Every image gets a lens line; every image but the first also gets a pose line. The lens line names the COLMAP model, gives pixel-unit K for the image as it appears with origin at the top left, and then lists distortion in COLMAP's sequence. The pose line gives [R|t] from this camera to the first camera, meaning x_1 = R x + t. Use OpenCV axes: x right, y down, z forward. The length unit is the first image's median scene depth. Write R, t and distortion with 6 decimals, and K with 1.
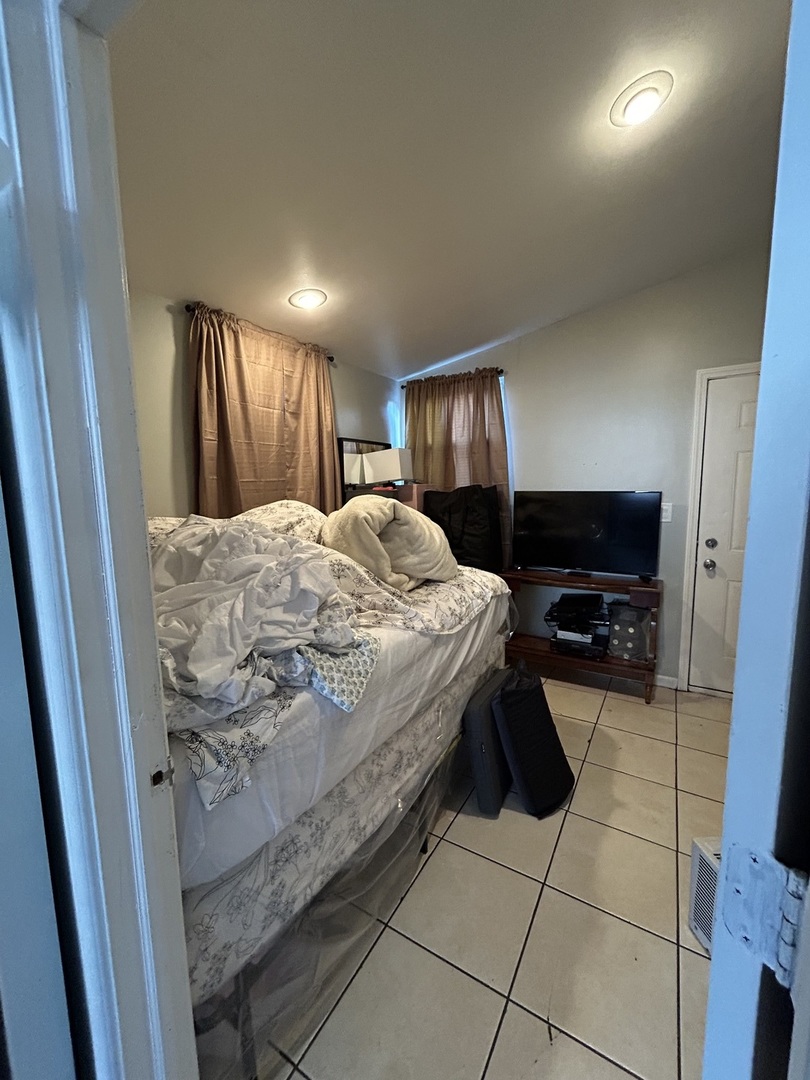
lens RADIAL K [[437.1, 0, 404.6], [0, 437.1, 537.8], [0, 0, 1]] dist [-0.001555, 0.000412]
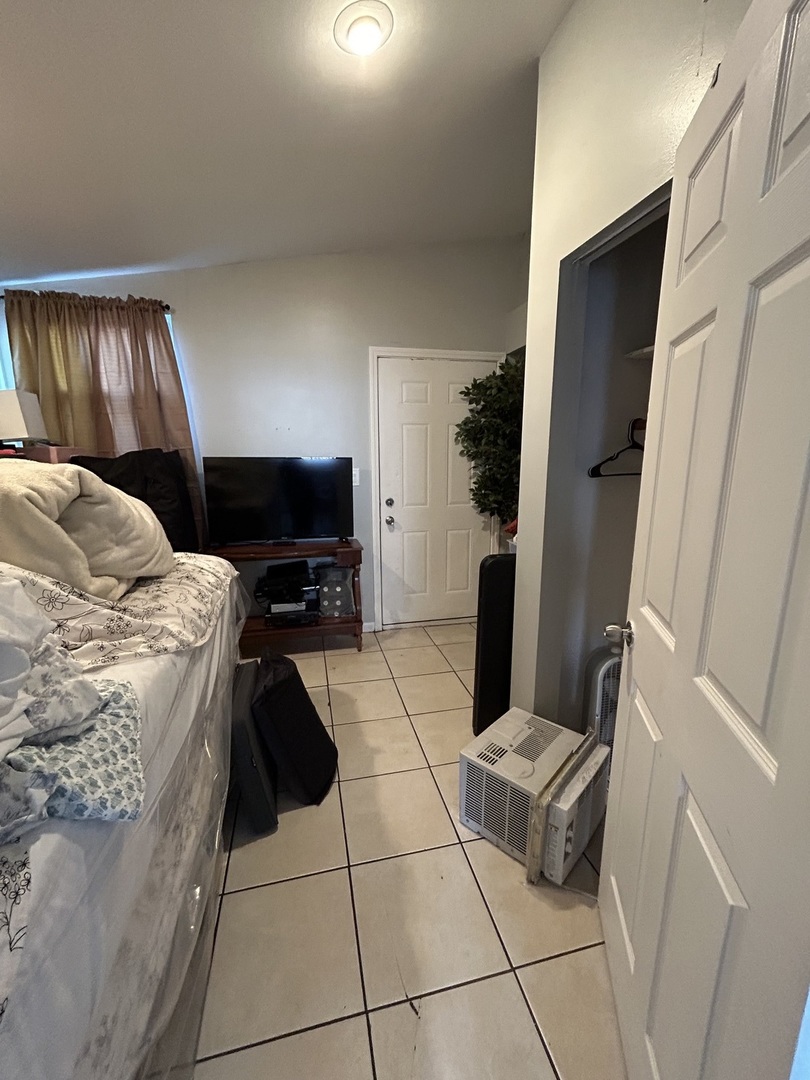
lens RADIAL K [[437.1, 0, 404.2], [0, 437.1, 537.9], [0, 0, 1]] dist [-0.001555, 0.000412]
pose [[0.711660, -0.122742, 0.691718, -0.112446], [0.075716, 0.992284, 0.098177, -0.006209], [-0.698431, -0.017494, 0.715463, 0.160447]]
